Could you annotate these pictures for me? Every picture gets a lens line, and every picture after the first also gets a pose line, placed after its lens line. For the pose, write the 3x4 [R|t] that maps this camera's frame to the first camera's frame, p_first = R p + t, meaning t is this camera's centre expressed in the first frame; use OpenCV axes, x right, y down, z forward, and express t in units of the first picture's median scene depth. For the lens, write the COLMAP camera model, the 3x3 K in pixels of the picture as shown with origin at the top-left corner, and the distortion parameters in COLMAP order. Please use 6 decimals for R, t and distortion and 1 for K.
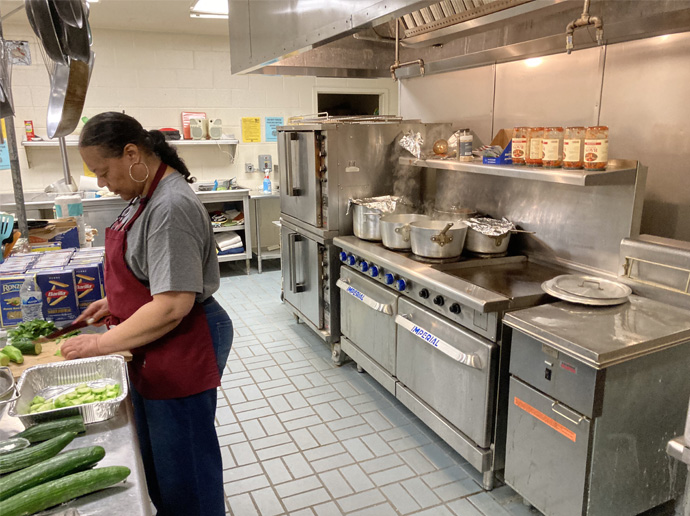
lens RADIAL K [[562.2, 0, 345.1], [0, 562.2, 258.3], [0, 0, 1]] dist [-0.083560, -0.000576]
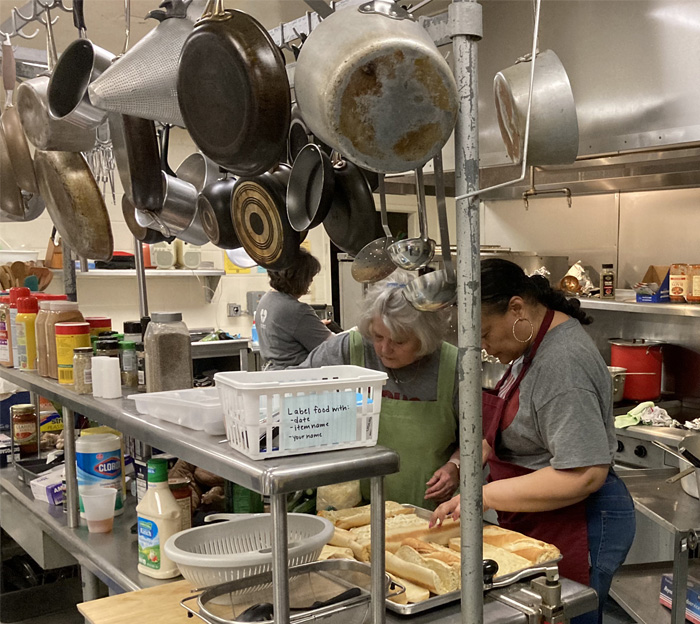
lens RADIAL K [[851.7, 0, 350.0], [0, 851.7, 312.9], [0, 0, 1]] dist [-0.032050, 0.000000]
pose [[0.857008, -0.033781, 0.514195, -0.915260], [0.097072, 0.990567, -0.096713, -0.060103], [-0.506078, 0.132798, 0.852203, 0.029570]]
